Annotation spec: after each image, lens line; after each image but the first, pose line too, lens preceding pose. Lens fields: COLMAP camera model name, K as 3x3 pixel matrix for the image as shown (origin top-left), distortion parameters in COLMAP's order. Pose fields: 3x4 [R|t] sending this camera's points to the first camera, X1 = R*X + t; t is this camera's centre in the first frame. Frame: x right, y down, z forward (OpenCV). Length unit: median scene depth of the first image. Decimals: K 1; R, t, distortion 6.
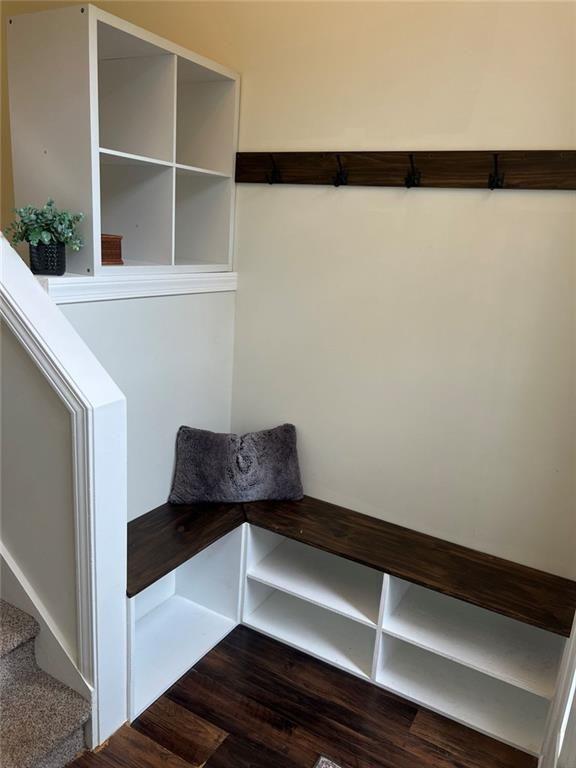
lens RADIAL K [[579.5, 0, 289.9], [0, 579.5, 383.7], [0, 0, 1]] dist [0.011012, -0.009326]
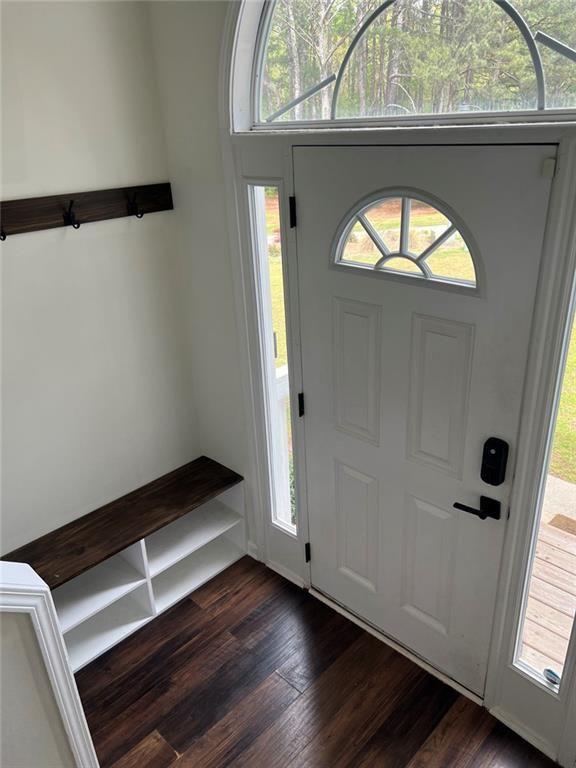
lens RADIAL K [[579.5, 0, 289.2], [0, 579.5, 384.2], [0, 0, 1]] dist [0.011012, -0.009326]
pose [[0.247918, -0.476622, 0.843427, -0.662413], [0.305078, 0.864721, 0.398980, -0.371686], [-0.919491, 0.158396, 0.359787, 0.203555]]
